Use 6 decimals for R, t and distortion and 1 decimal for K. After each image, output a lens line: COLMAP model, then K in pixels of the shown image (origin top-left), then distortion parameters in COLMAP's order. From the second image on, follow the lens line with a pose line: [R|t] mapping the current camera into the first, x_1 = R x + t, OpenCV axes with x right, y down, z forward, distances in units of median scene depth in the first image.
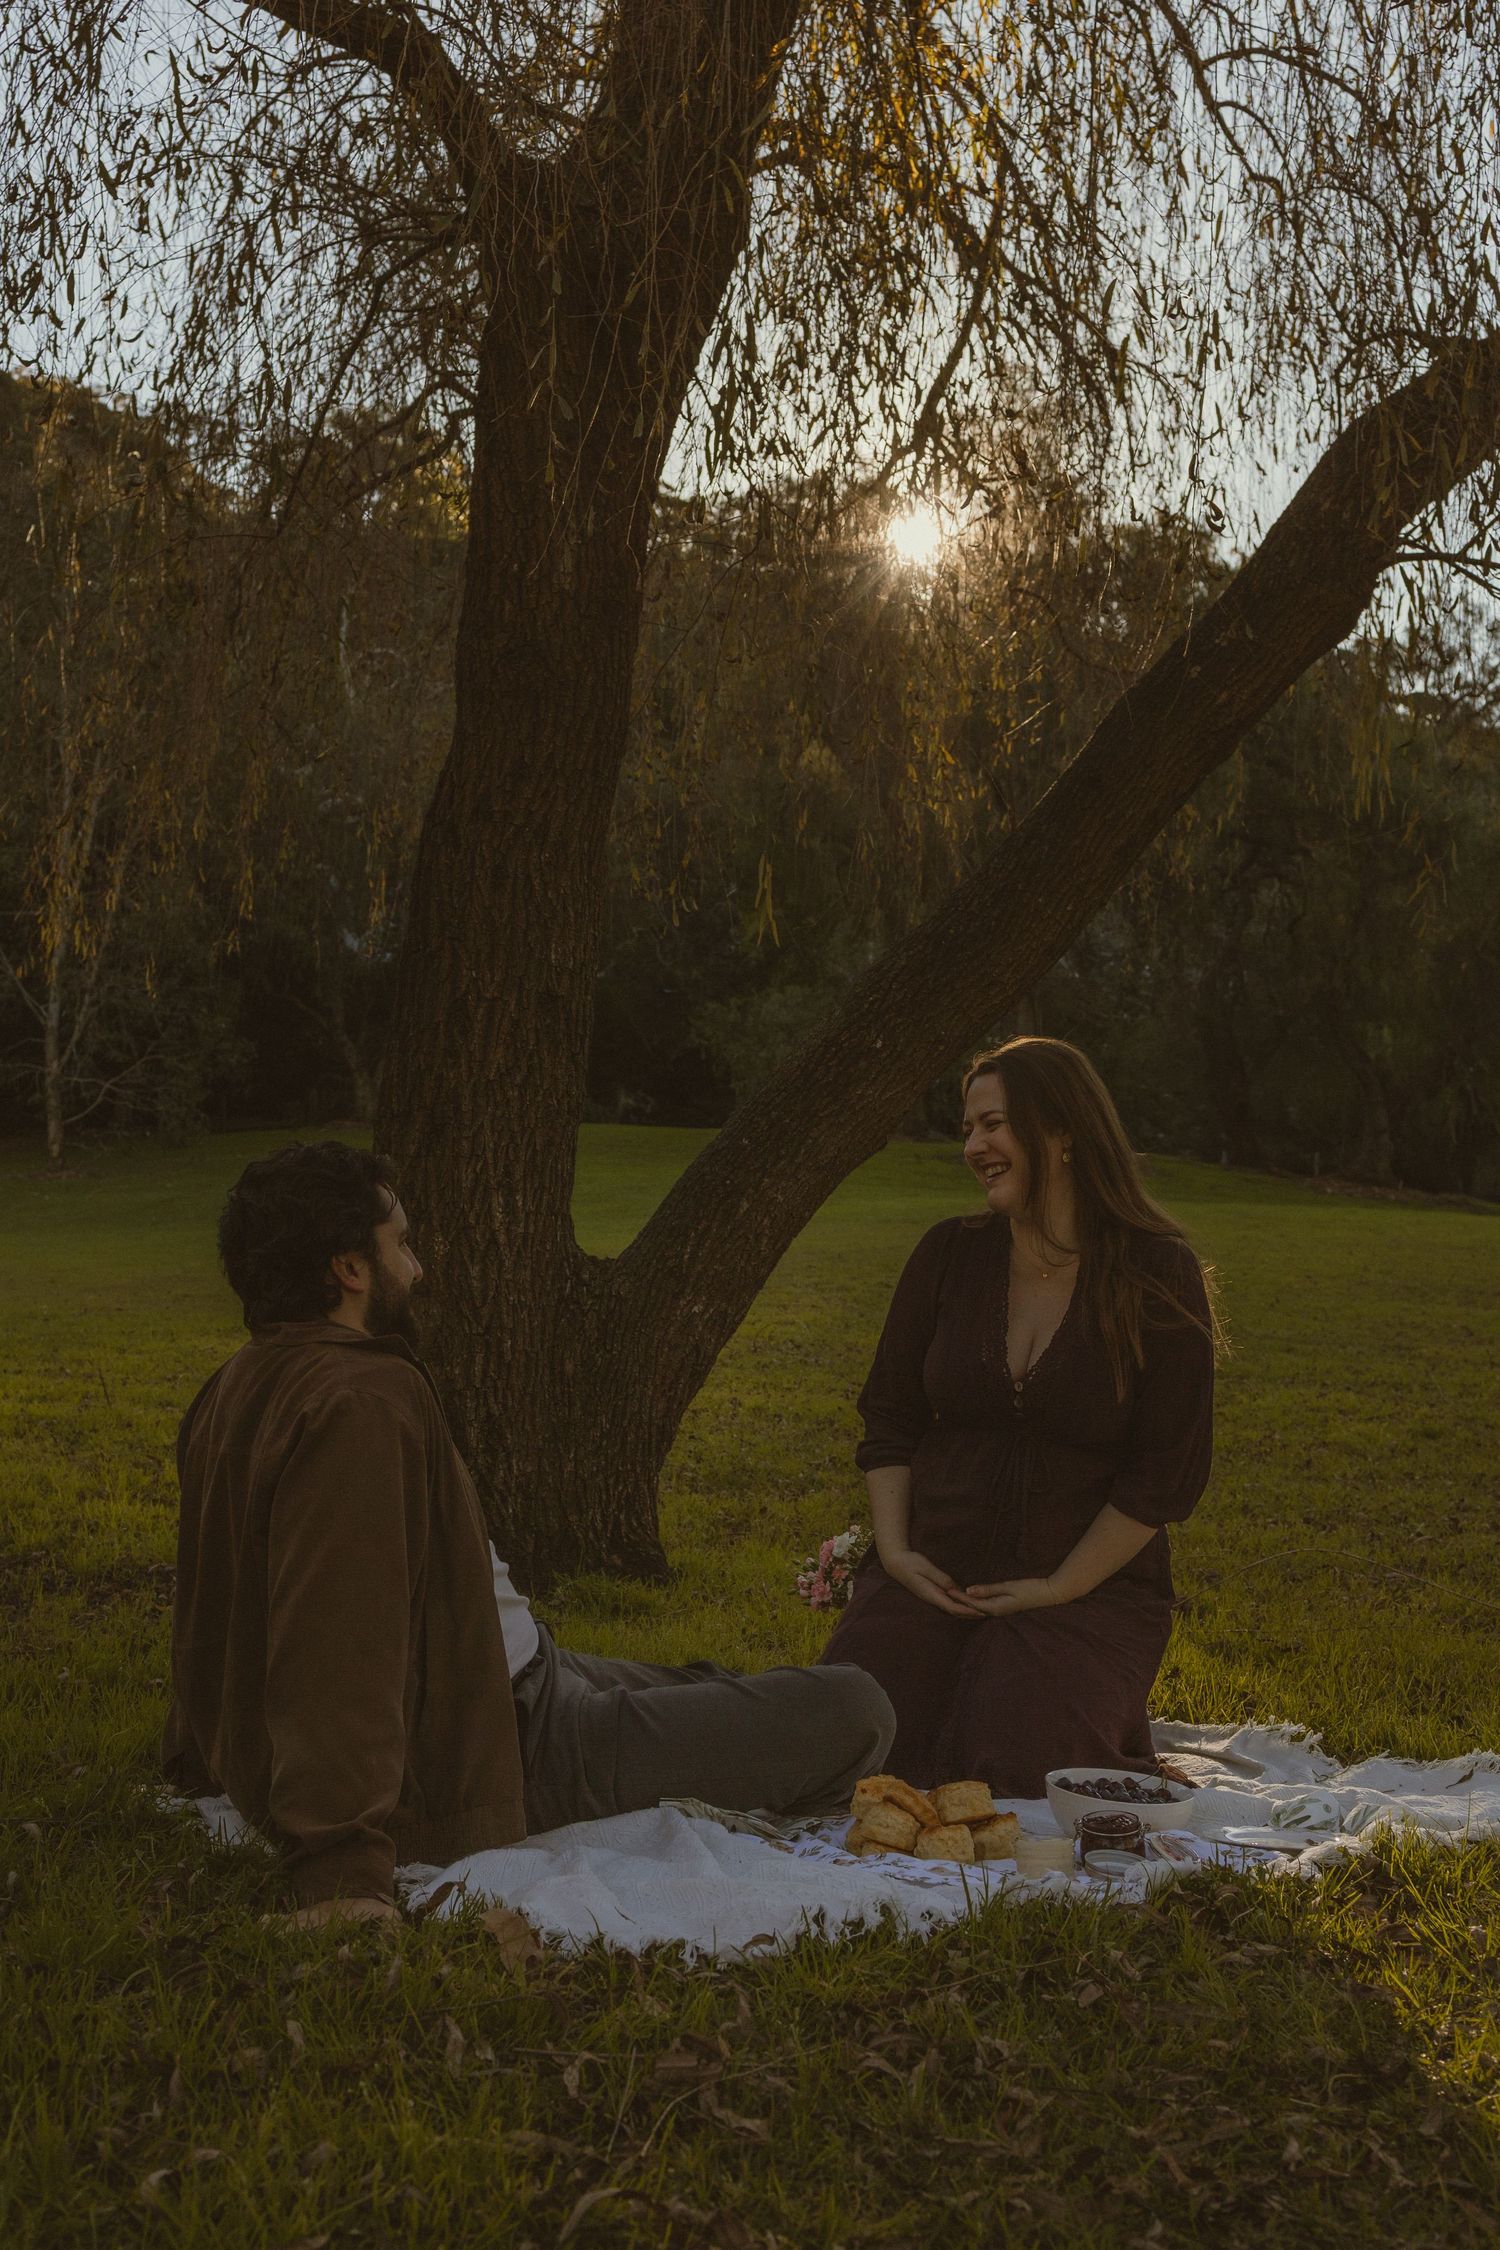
lens RADIAL K [[2553.3, 0, 690.1], [0, 2553.3, 1095.5], [0, 0, 1]] dist [0.006518, -0.032579]
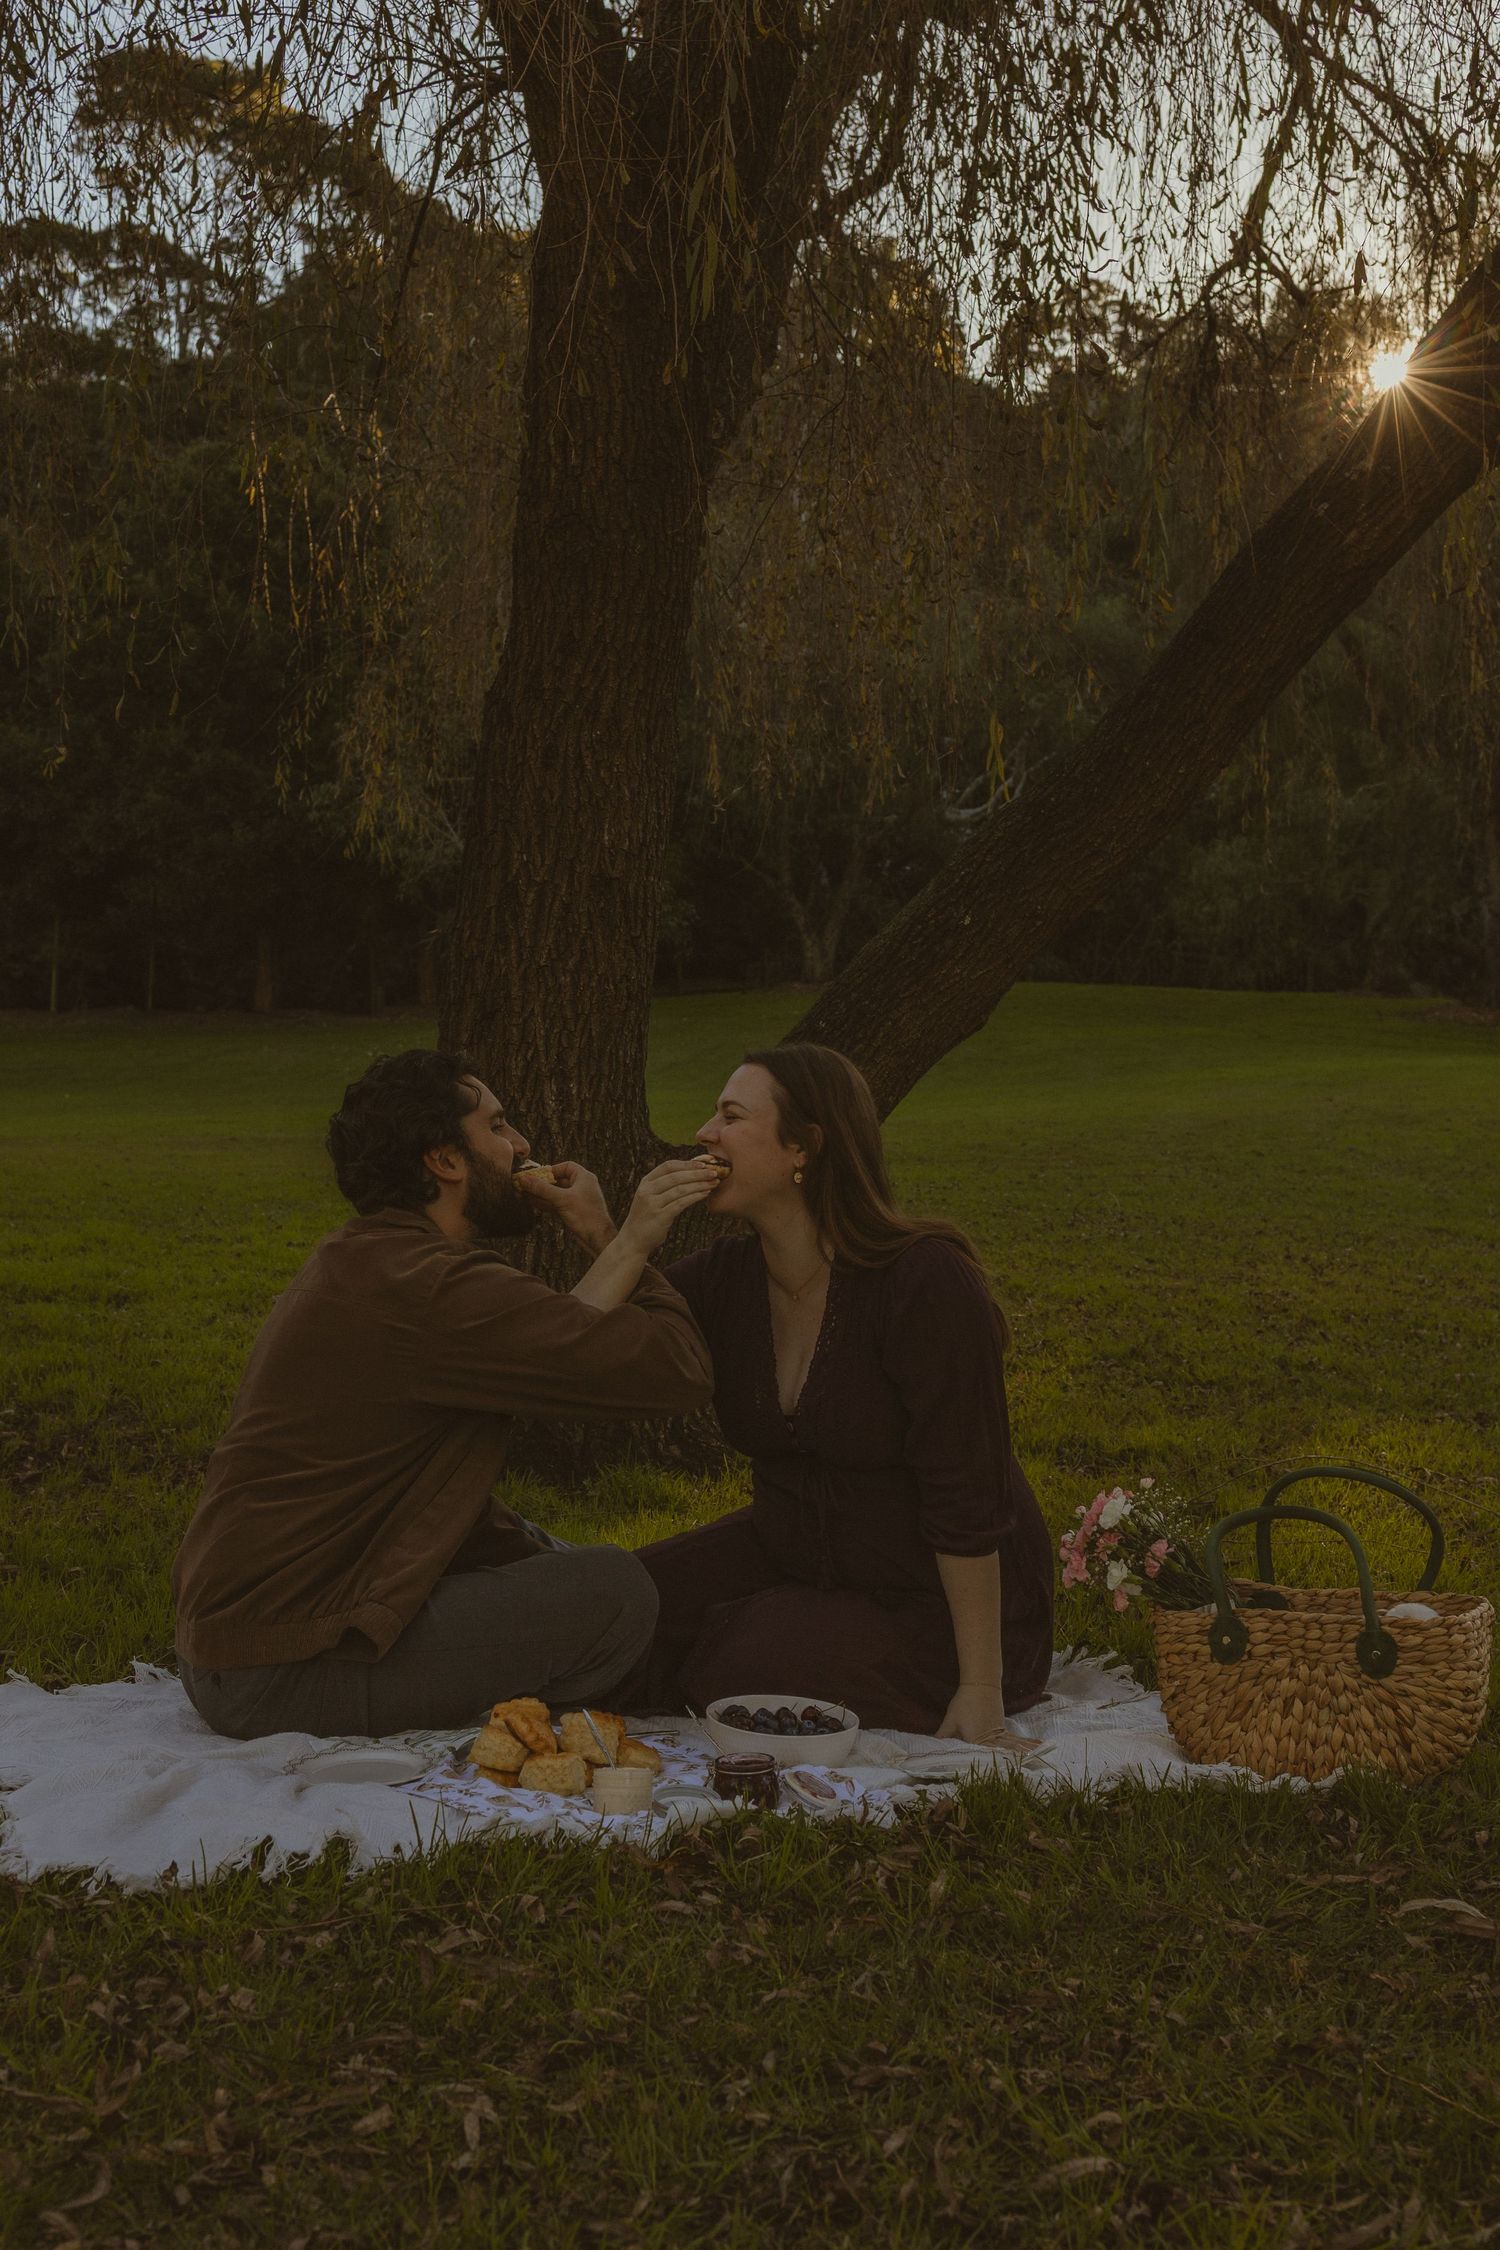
lens RADIAL K [[2604.8, 0, 808.1], [0, 2604.8, 1135.9], [0, 0, 1]] dist [-0.011492, 0.022314]
pose [[0.987071, -0.002763, -0.160261, 0.182294], [0.014218, 0.997419, 0.070374, -0.009784], [0.159653, -0.071742, 0.984563, 0.025276]]
